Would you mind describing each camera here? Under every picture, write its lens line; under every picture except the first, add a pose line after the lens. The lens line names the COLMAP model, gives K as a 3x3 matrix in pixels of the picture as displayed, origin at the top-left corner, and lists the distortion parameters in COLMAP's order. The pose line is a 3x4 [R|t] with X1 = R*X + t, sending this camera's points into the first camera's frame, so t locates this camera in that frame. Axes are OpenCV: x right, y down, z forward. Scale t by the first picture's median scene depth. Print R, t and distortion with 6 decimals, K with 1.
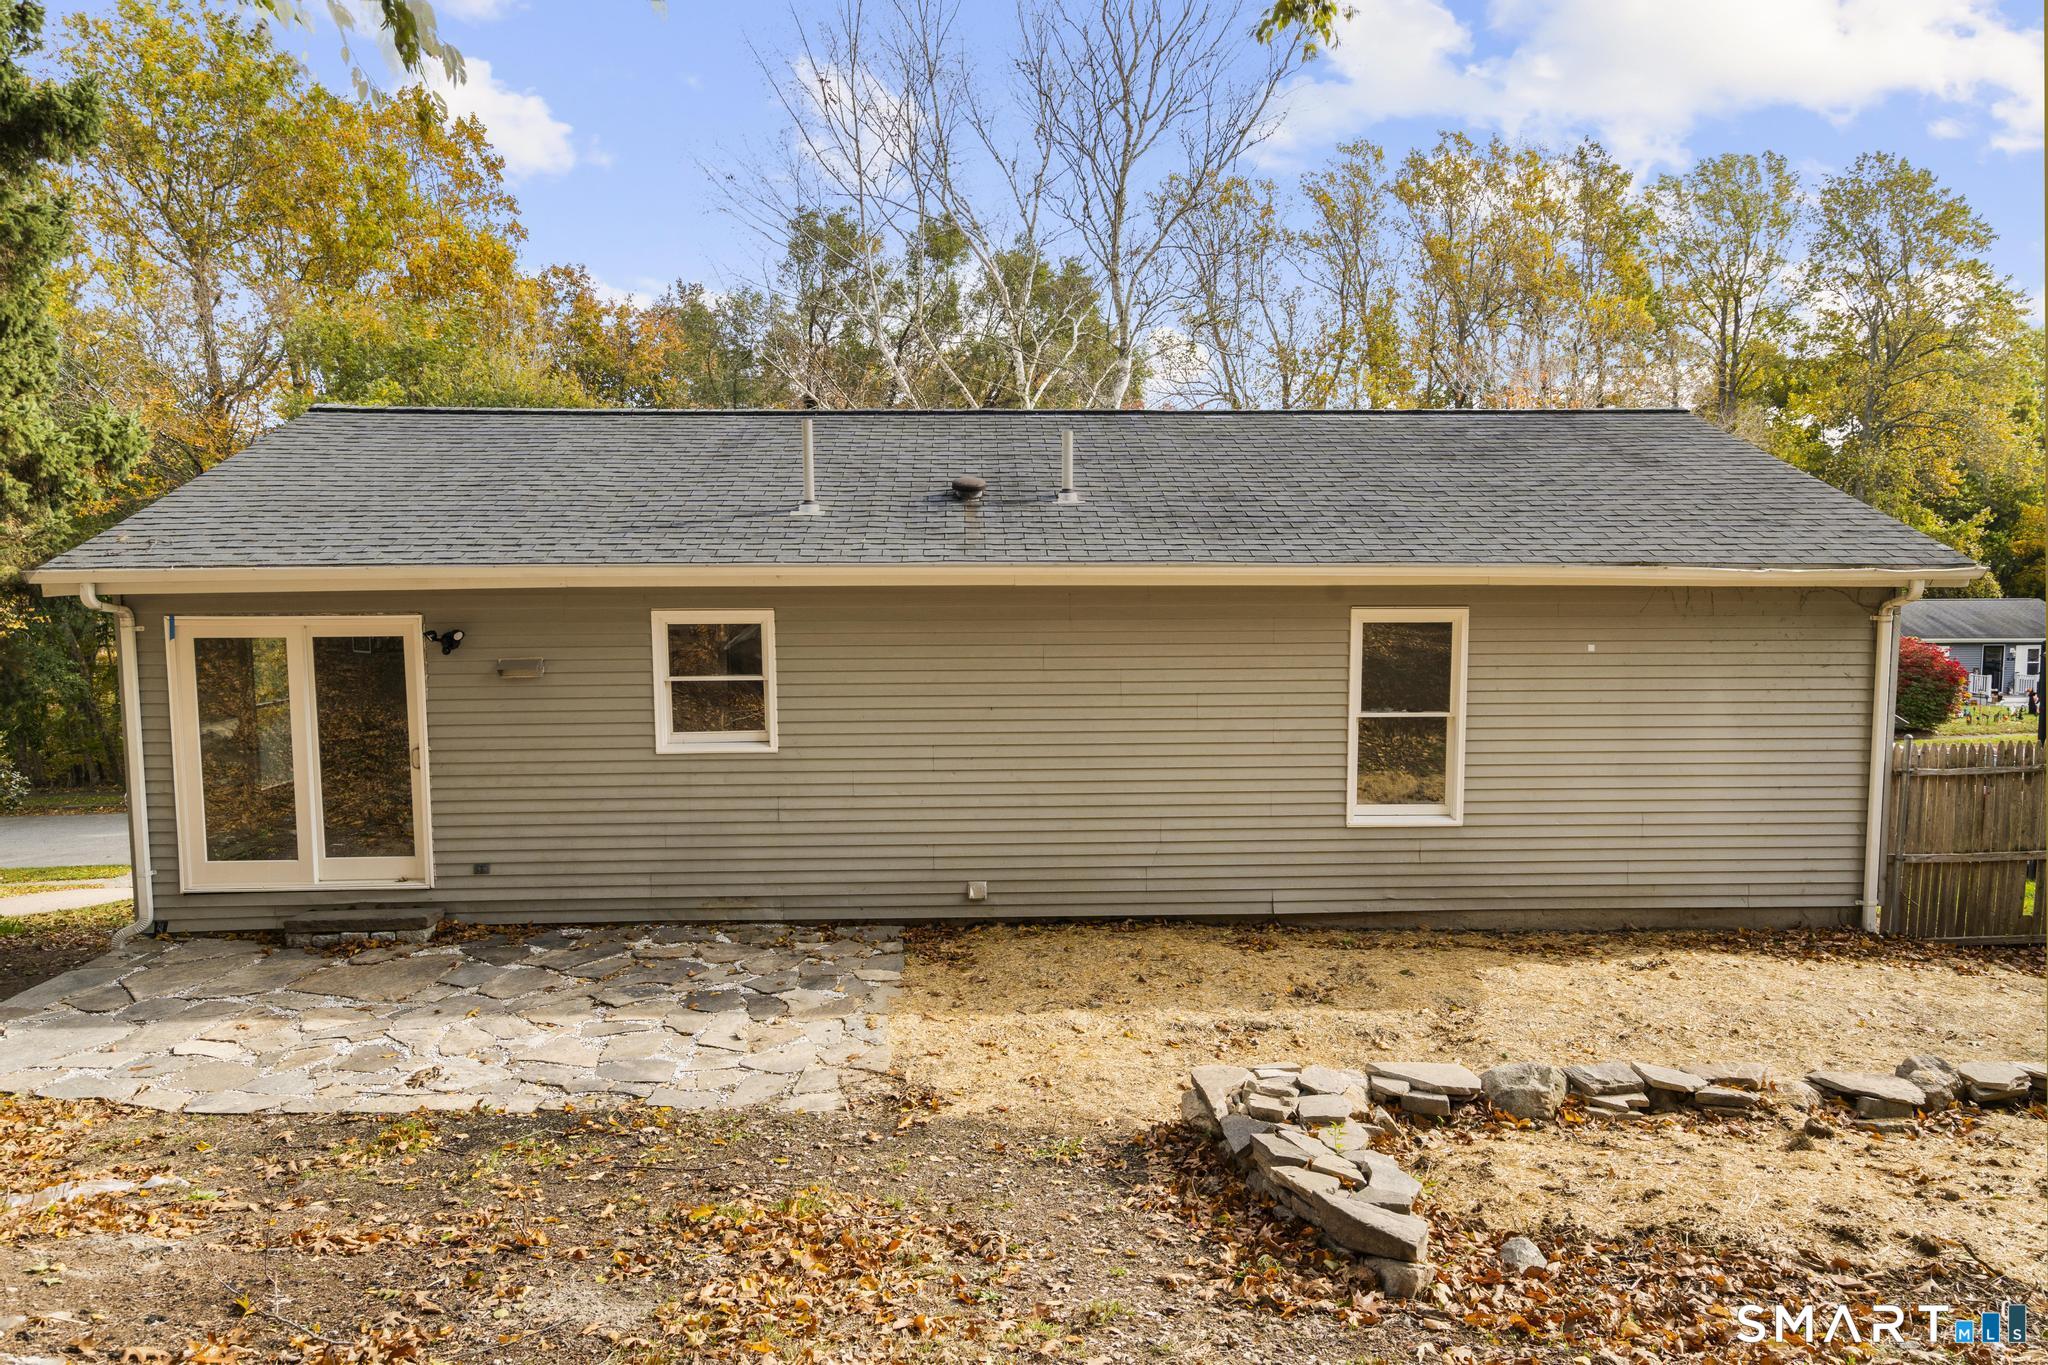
lens RADIAL K [[1214.5, 0, 1024.0], [0, 1214.5, 676.8], [0, 0, 1]] dist [0.002253, 0.008951]
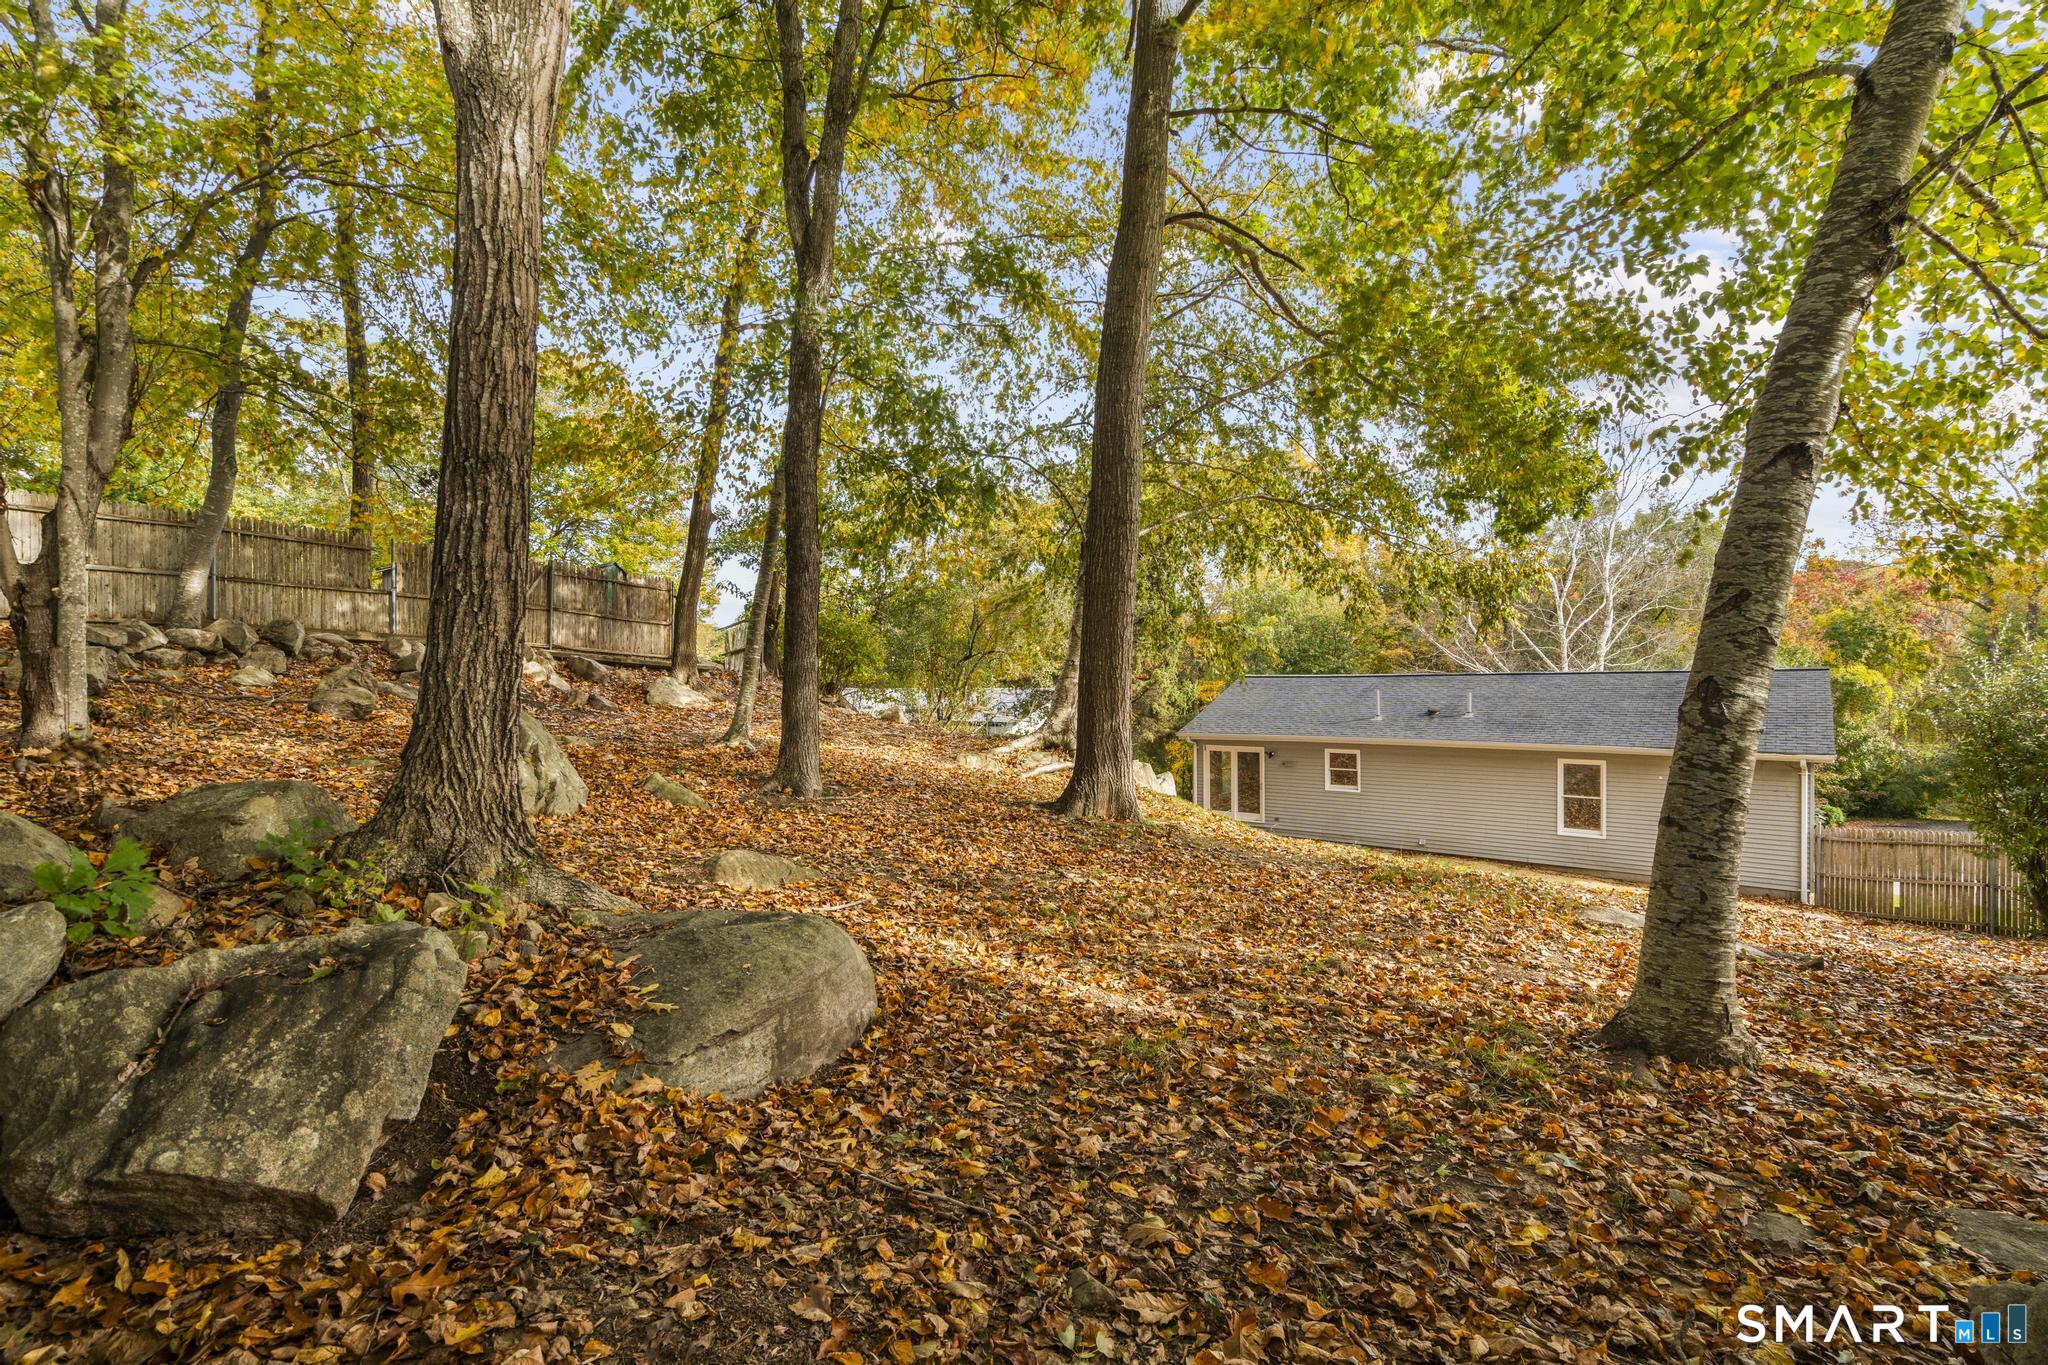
lens RADIAL K [[918.4, 0, 1023.5], [0, 918.4, 684.3], [0, 0, 1]] dist [-0.008204, 0.003875]
pose [[0.732376, -0.003430, -0.680892, 0.815196], [-0.065220, 0.995036, -0.075163, 0.015156], [0.677769, 0.099456, 0.728517, -1.452061]]
